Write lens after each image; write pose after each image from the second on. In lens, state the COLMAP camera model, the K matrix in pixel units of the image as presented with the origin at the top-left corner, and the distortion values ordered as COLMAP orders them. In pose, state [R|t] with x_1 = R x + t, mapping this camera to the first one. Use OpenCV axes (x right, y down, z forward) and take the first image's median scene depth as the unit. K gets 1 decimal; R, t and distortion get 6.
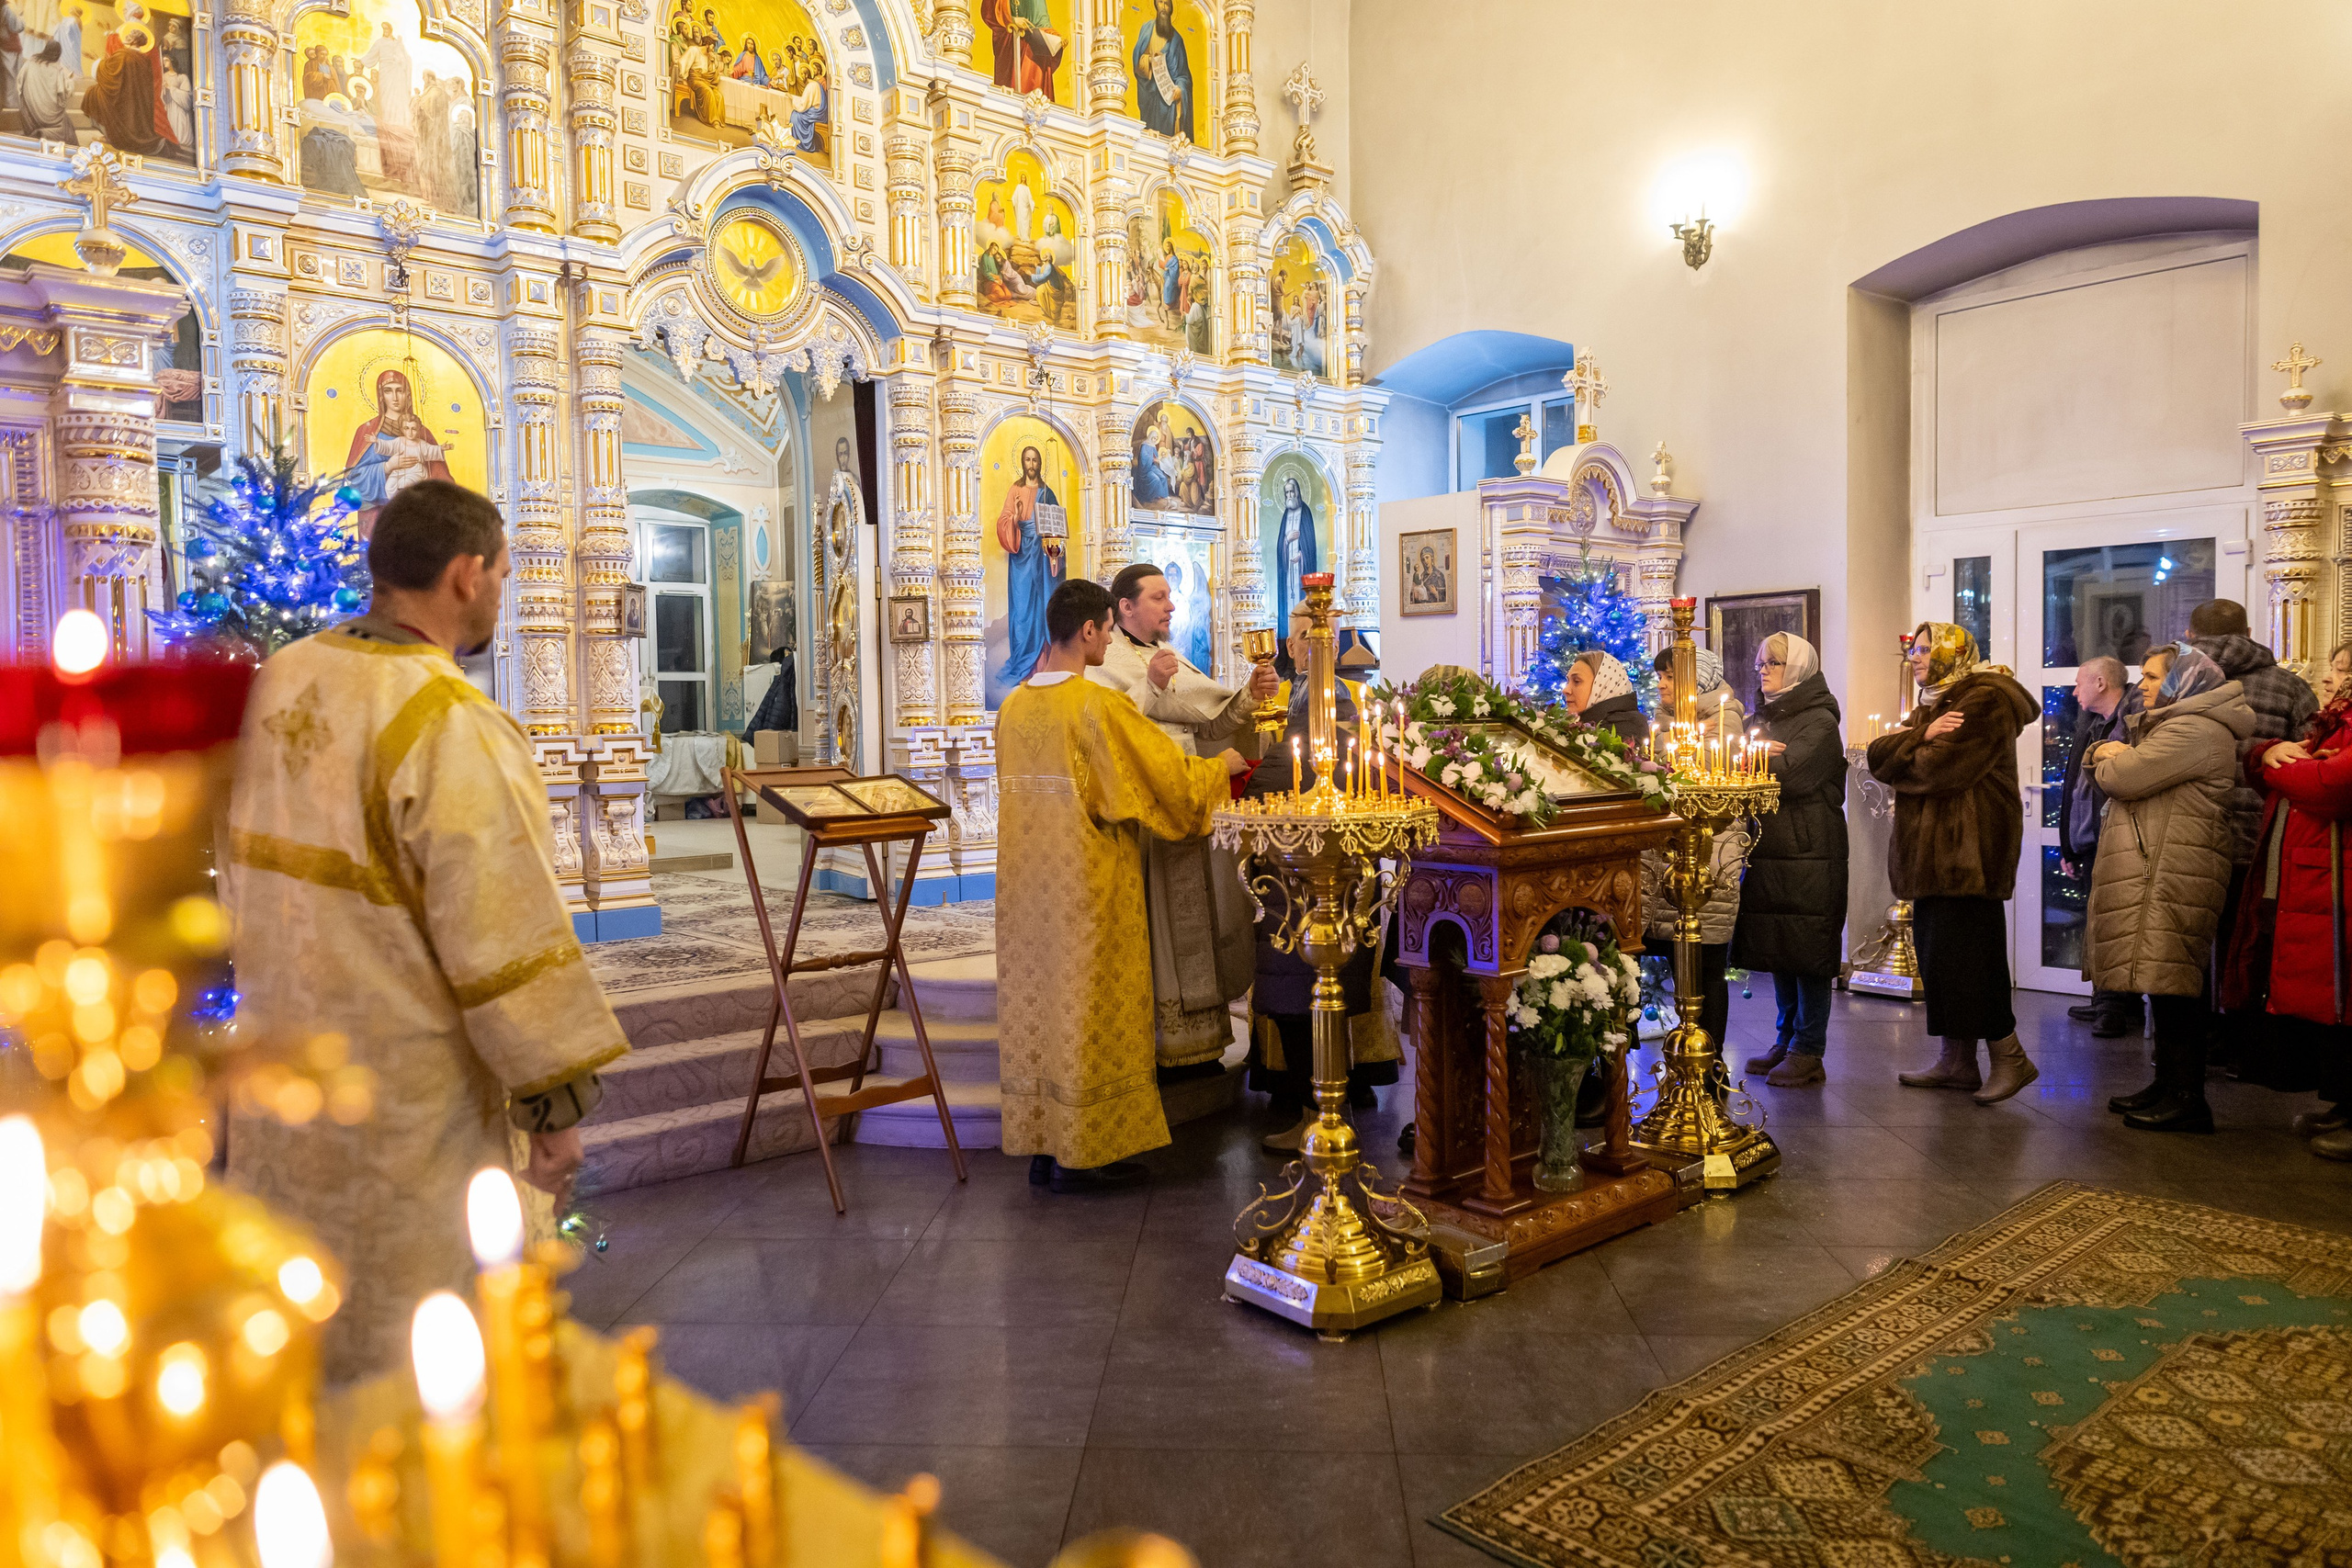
lens RADIAL K [[1593.1, 0, 1168.9], [0, 1593.1, 775.4], [0, 0, 1]] dist [-0.003033, 0.003666]
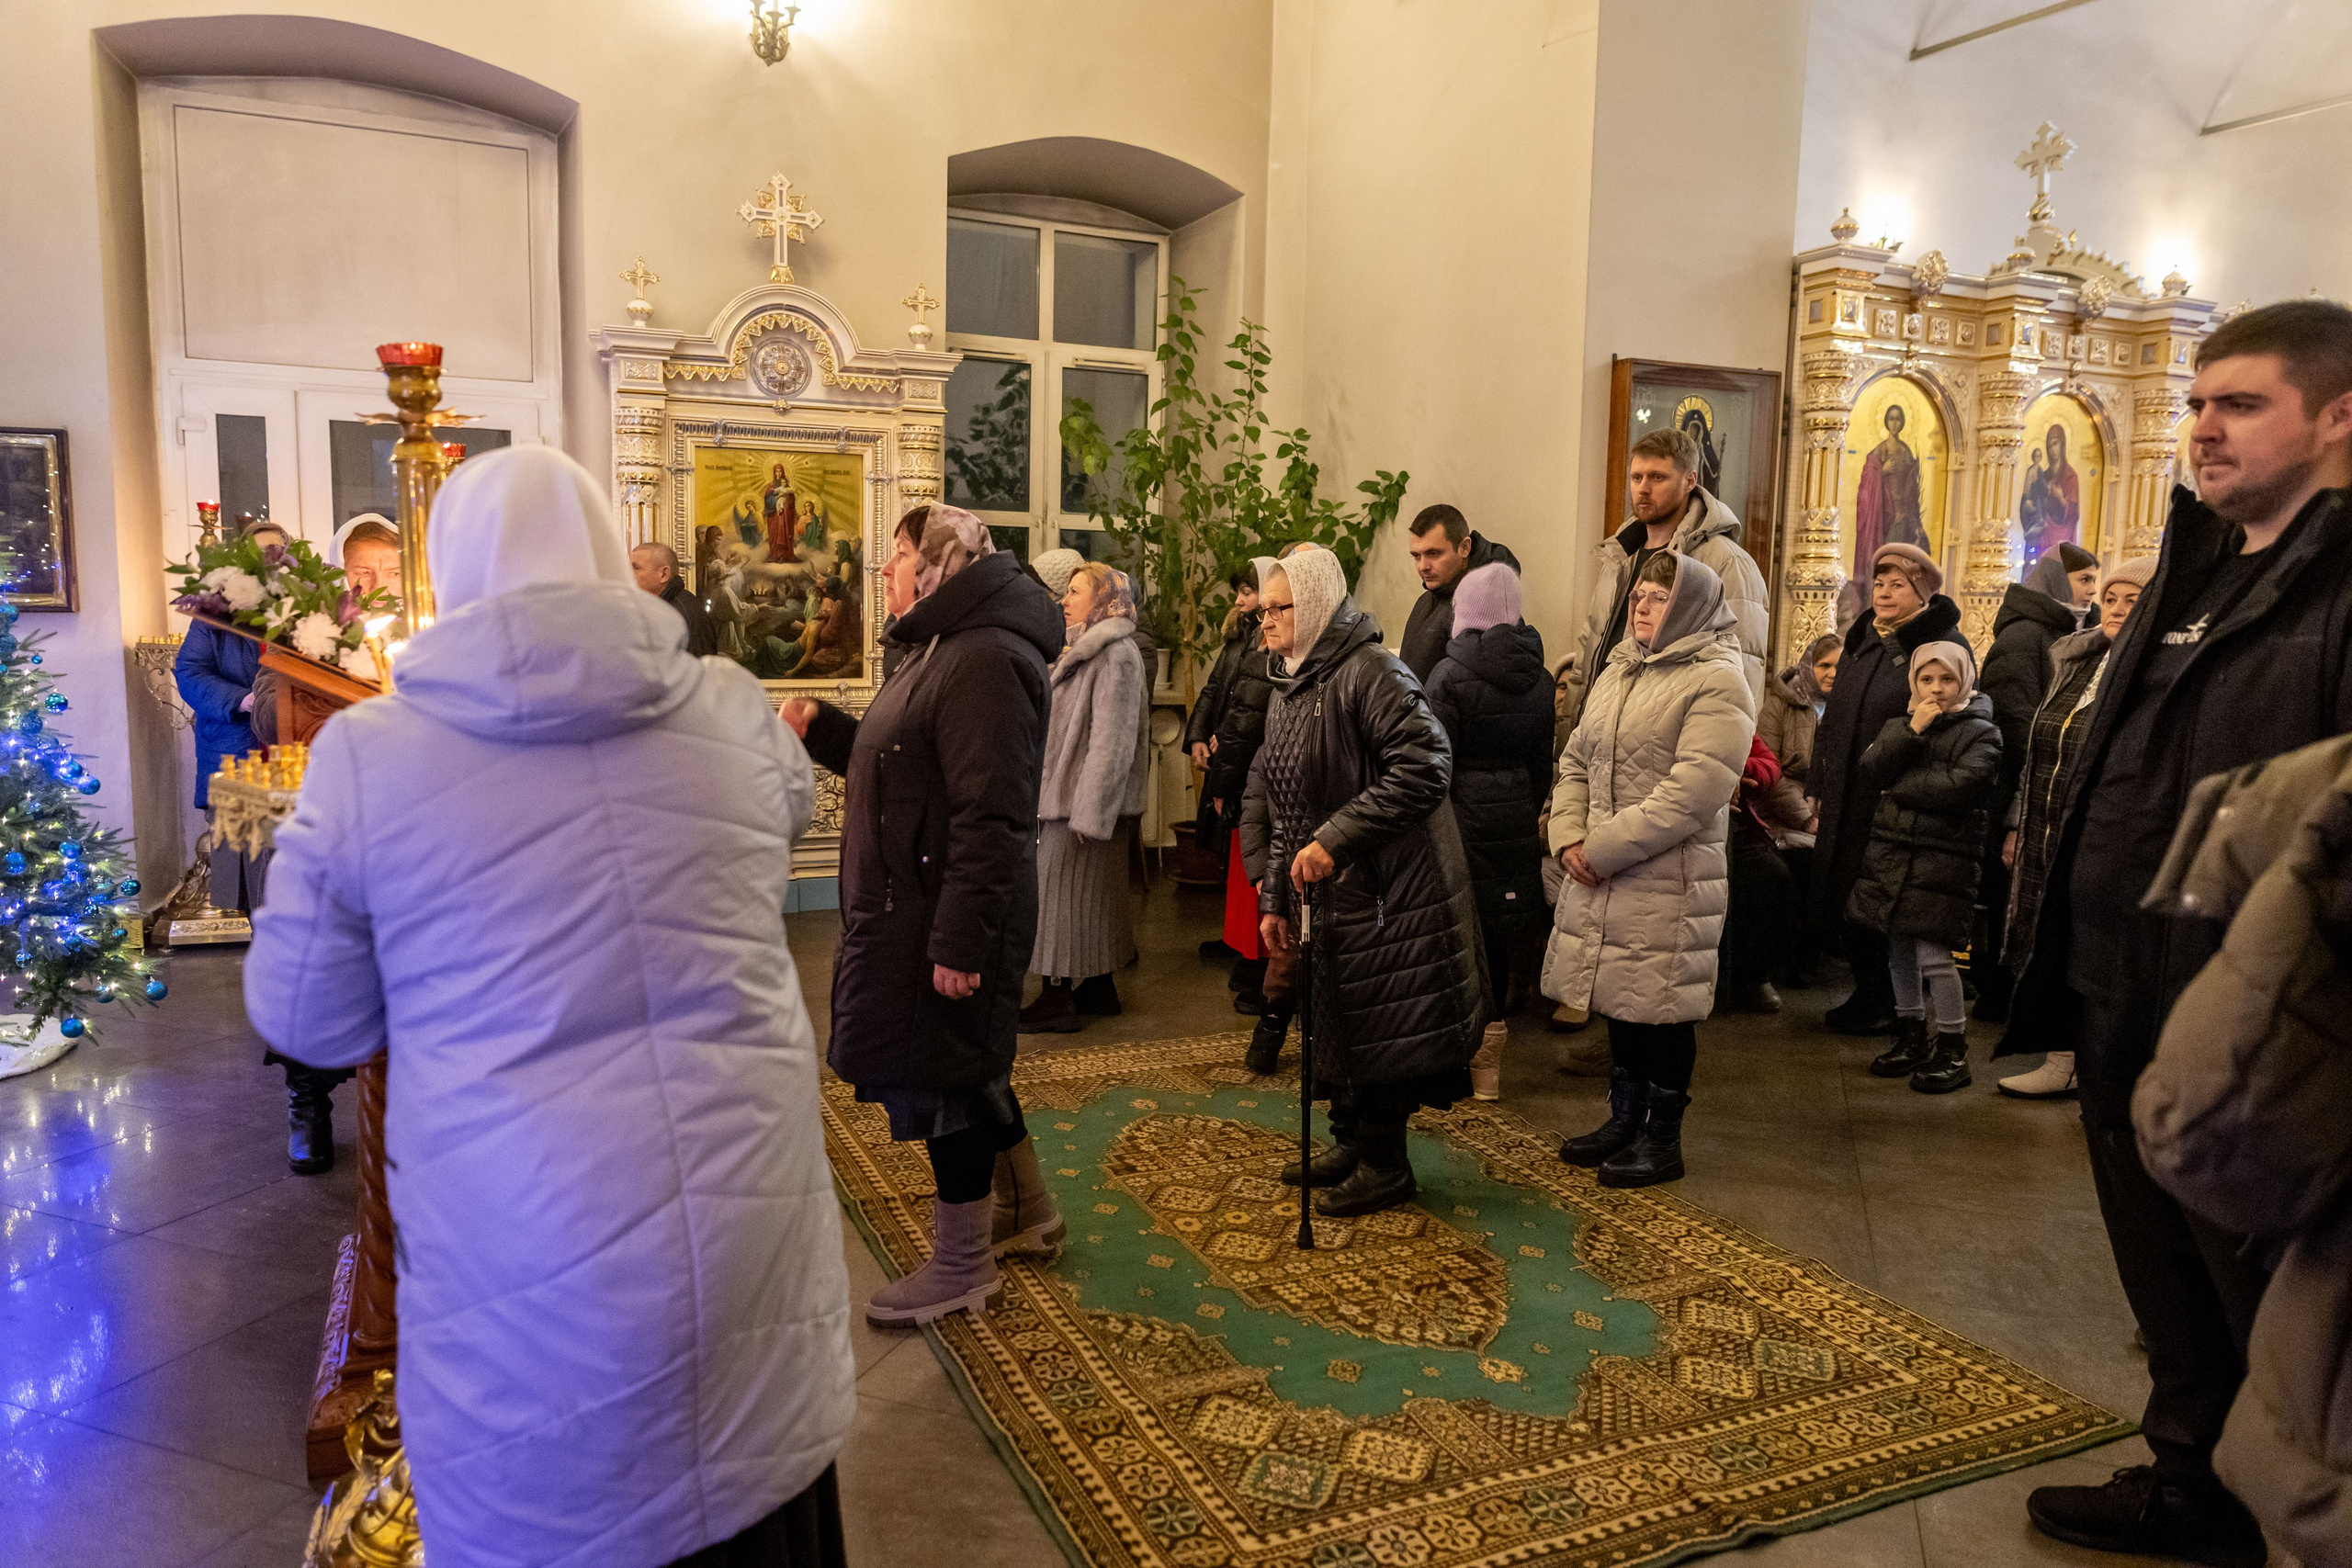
lens RADIAL K [[1593.1, 0, 1168.9], [0, 1593.1, 775.4], [0, 0, 1]] dist [-0.003033, 0.003666]
pose [[0.277807, -0.084269, 0.956934, -0.205840], [0.014207, 0.996397, 0.083619, -0.011099], [-0.960532, -0.009635, 0.278003, 0.324898]]
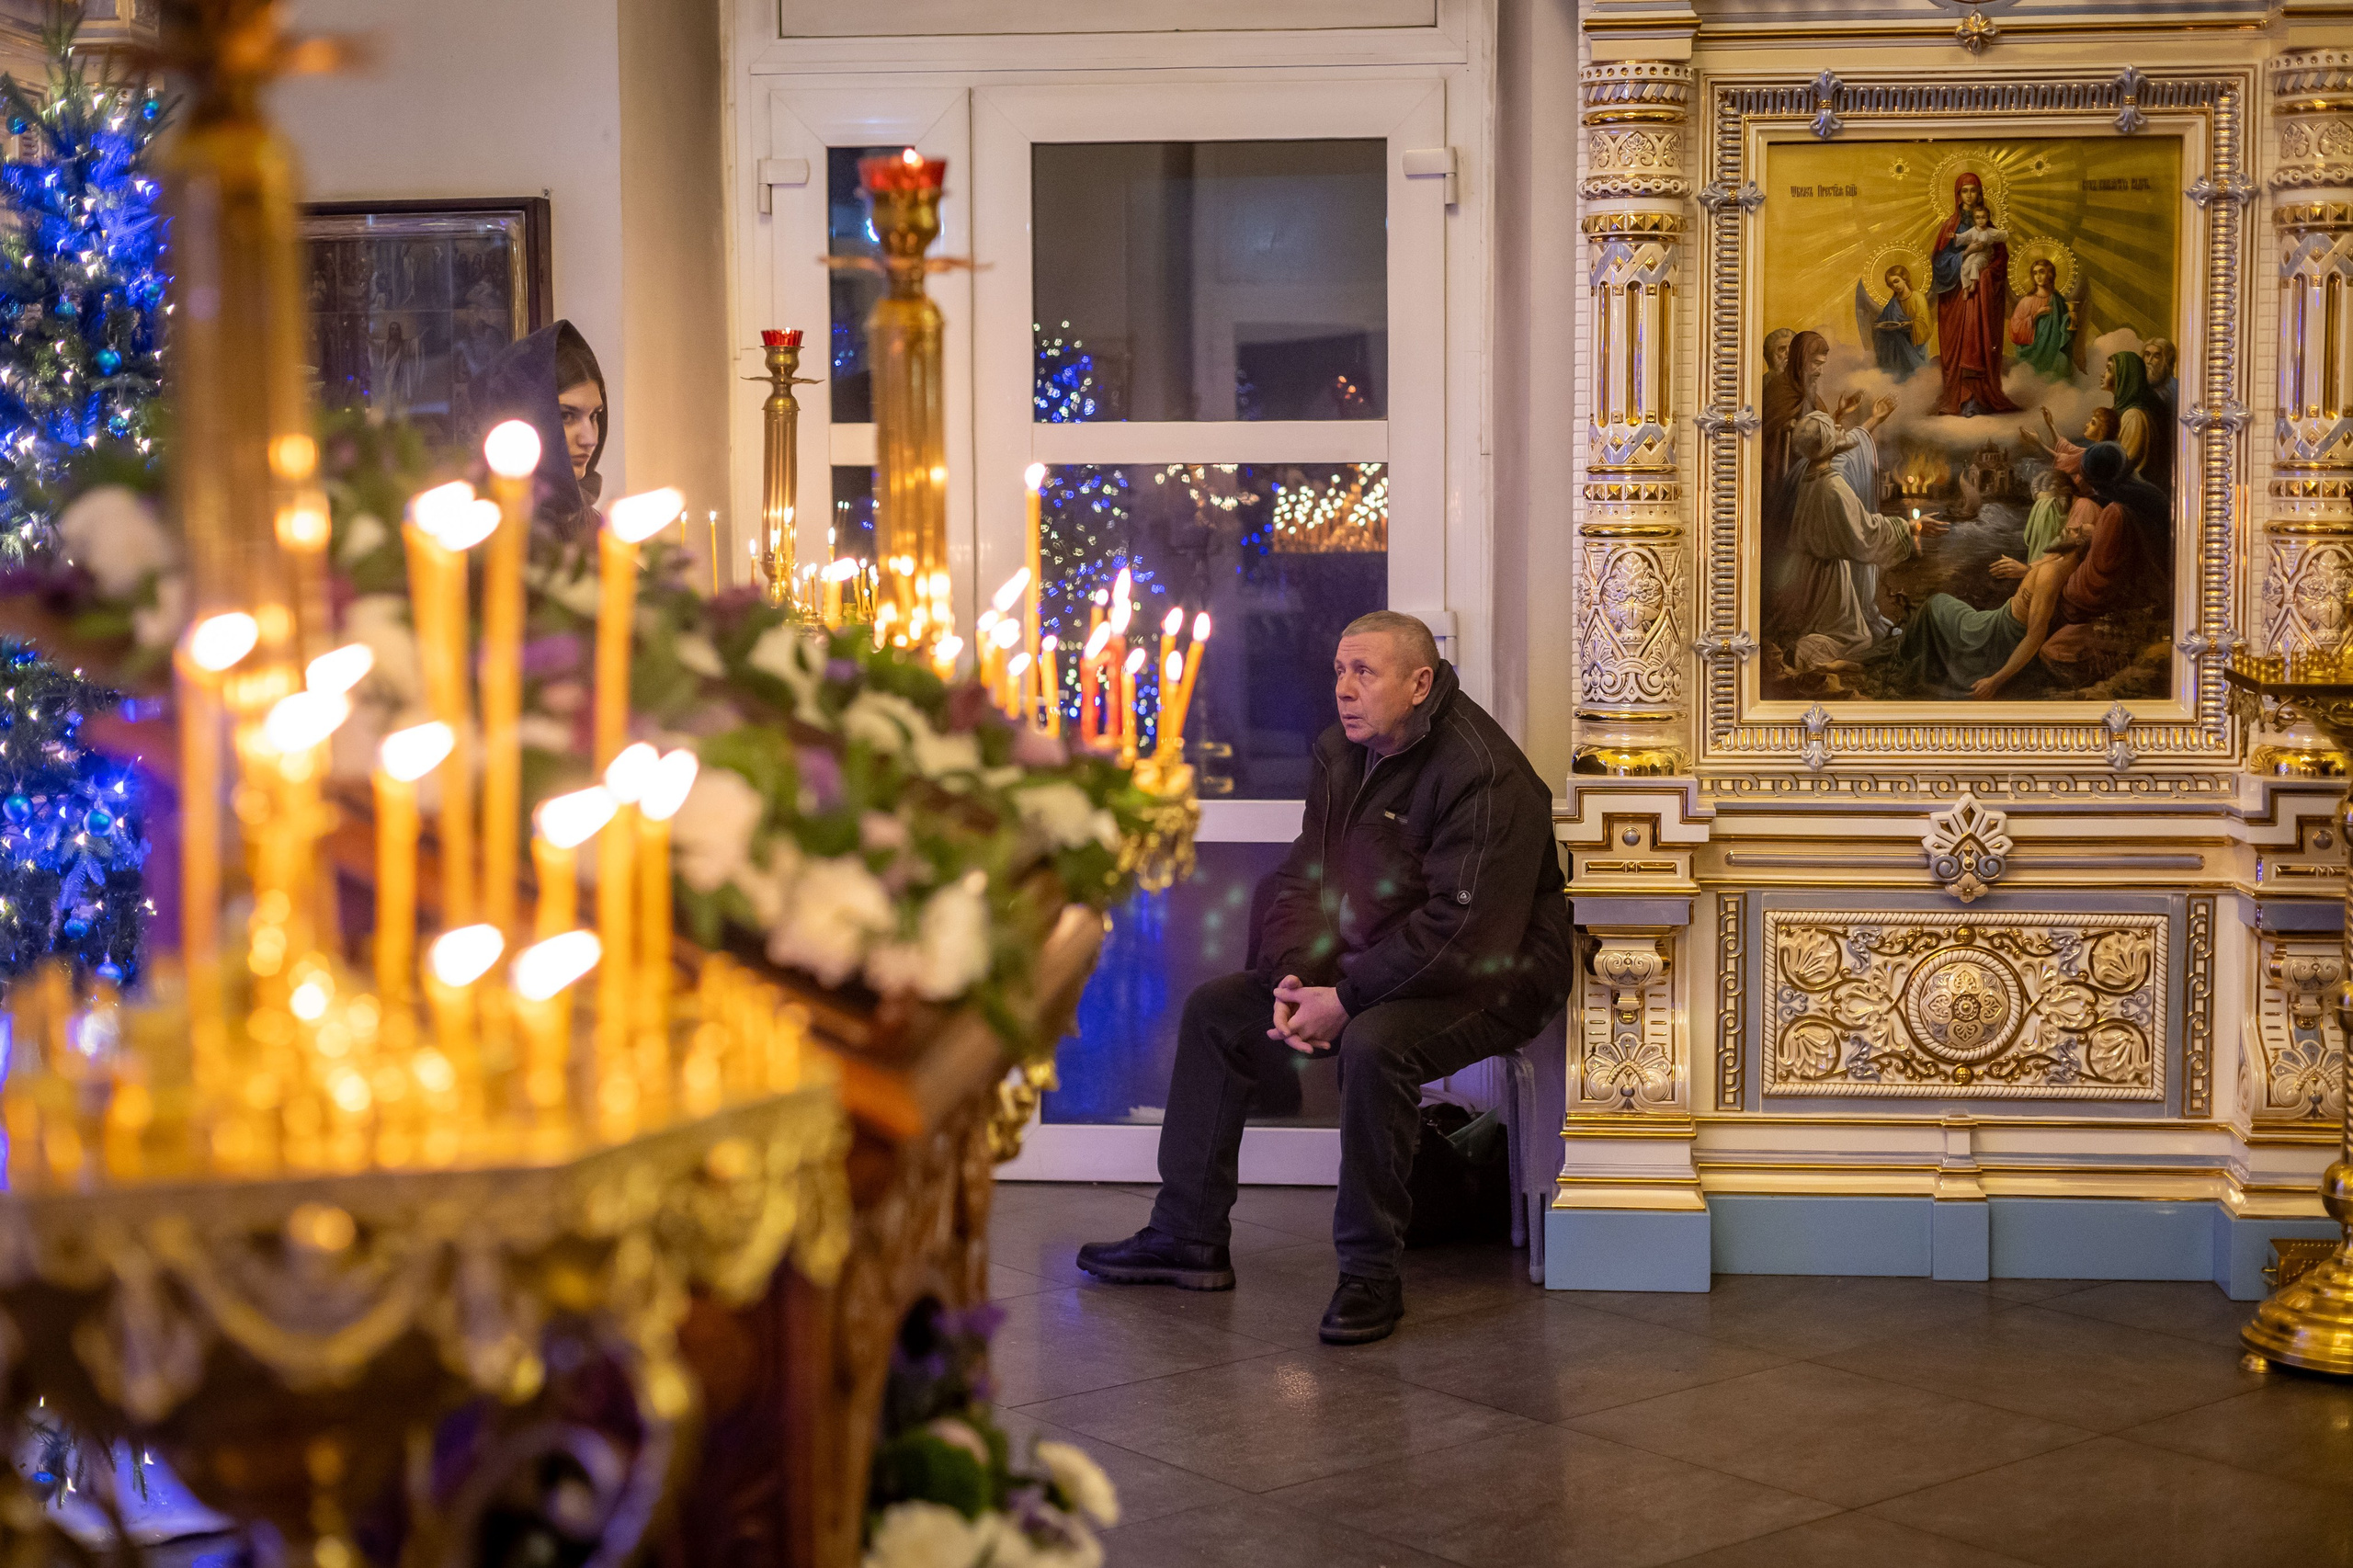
lens RADIAL K [[3450.5, 0, 1220.5], [0, 3450.5, 784.1], [0, 0, 1]] dist [0.001622, -0.076862]
pose [[0.713819, -0.049967, 0.698545, -0.059750], [0.022045, 0.998560, 0.048899, -0.017121], [-0.699983, -0.019505, 0.713893, 0.342132]]
